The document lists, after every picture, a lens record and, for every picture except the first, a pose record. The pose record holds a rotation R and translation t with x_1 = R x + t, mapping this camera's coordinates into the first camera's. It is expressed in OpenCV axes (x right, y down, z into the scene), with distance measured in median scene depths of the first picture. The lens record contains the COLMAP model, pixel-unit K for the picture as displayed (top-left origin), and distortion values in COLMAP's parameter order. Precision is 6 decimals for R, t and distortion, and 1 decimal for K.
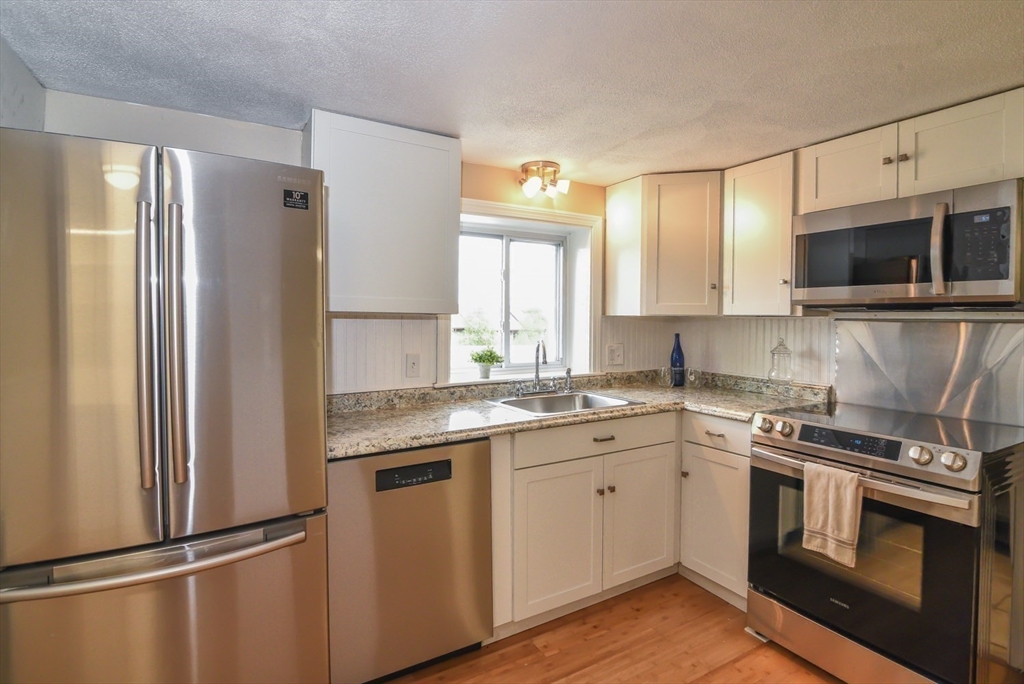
lens RADIAL K [[507.0, 0, 520.4], [0, 507.0, 329.3], [0, 0, 1]] dist [-0.017935, 0.000211]
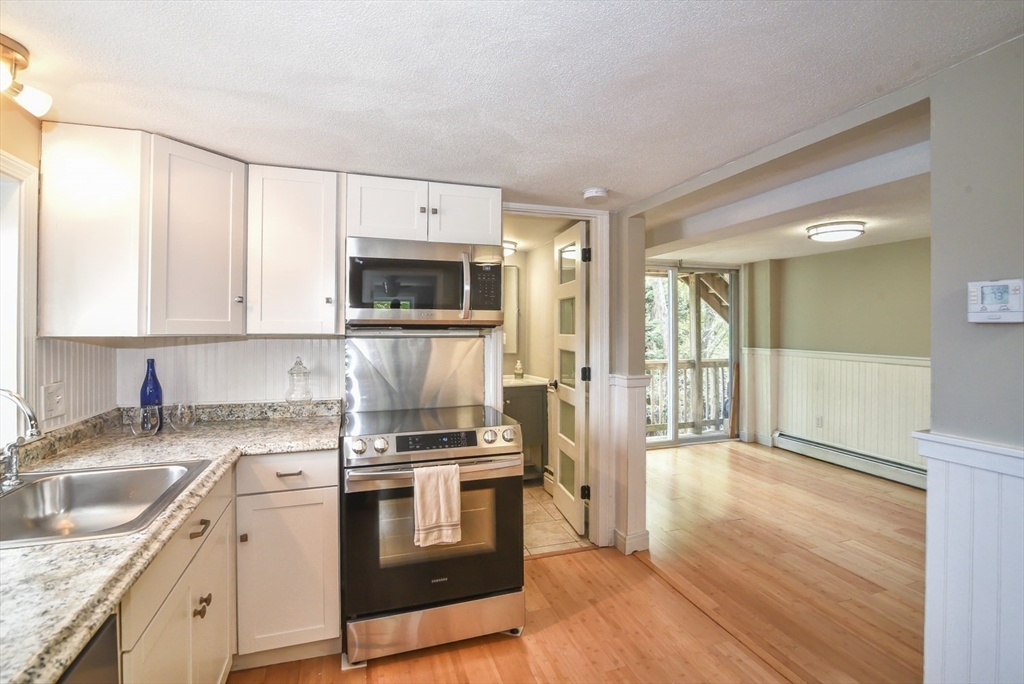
lens RADIAL K [[487.0, 0, 513.0], [0, 487.0, 324.6], [0, 0, 1]] dist [-0.018199, -0.000219]
pose [[0.208083, 0.002145, 0.978109, -0.350724], [0.023879, 0.999688, -0.007272, -0.031926], [-0.977820, 0.024870, 0.207967, 0.463778]]
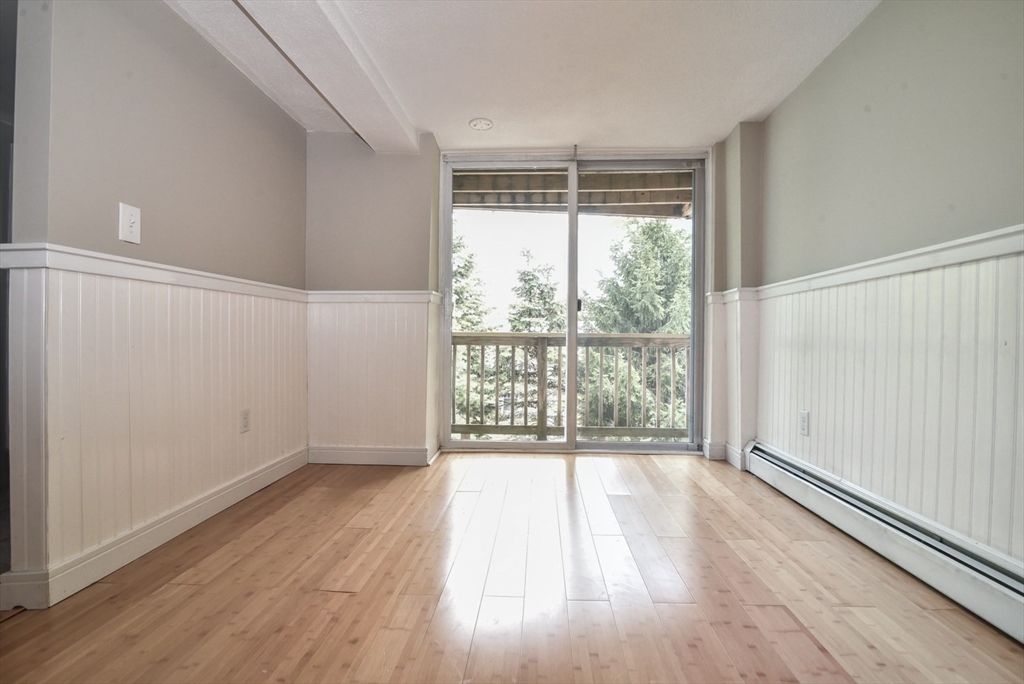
lens RADIAL K [[467.7, 0, 510.0], [0, 467.7, 346.0], [0, 0, 1]] dist [-0.024543, -0.000181]
pose [[0.559215, -0.002170, 0.829020, 0.860241], [0.013437, 0.999889, -0.006446, 0.247370], [-0.828913, 0.014744, 0.559182, -0.436307]]
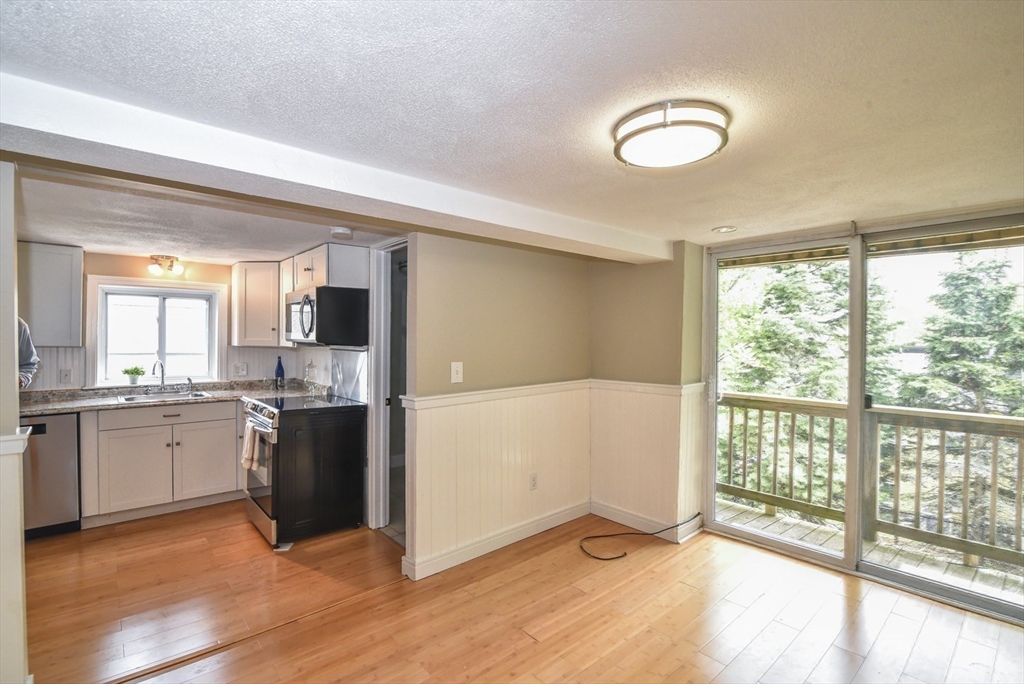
lens RADIAL K [[474.5, 0, 509.8], [0, 474.5, 343.8], [0, 0, 1]] dist [-0.017722, 0.000819]
pose [[0.984329, 0.002144, 0.176331, 1.036560], [0.000210, 0.999911, -0.013328, -0.015683], [-0.176344, 0.013156, 0.984241, -0.844261]]
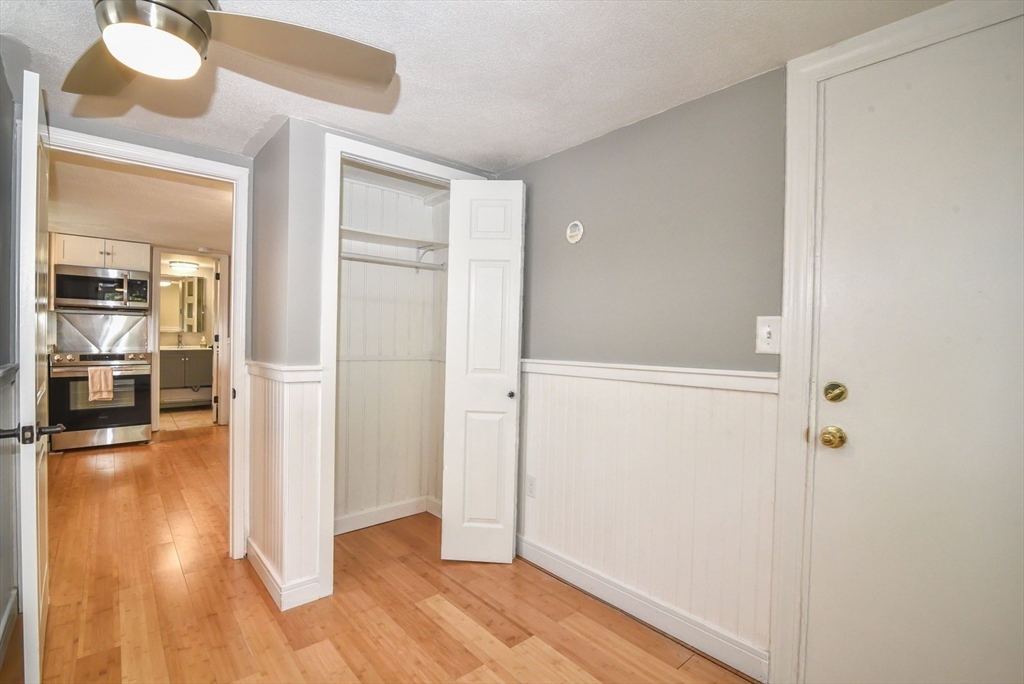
lens RADIAL K [[474.5, 0, 509.8], [0, 474.5, 343.8], [0, 0, 1]] dist [-0.017722, 0.000819]
pose [[-0.169568, -0.027105, 0.985146, -1.779374], [0.002243, 0.999609, 0.027889, 0.065791], [-0.985516, 0.006939, -0.169441, -0.596307]]
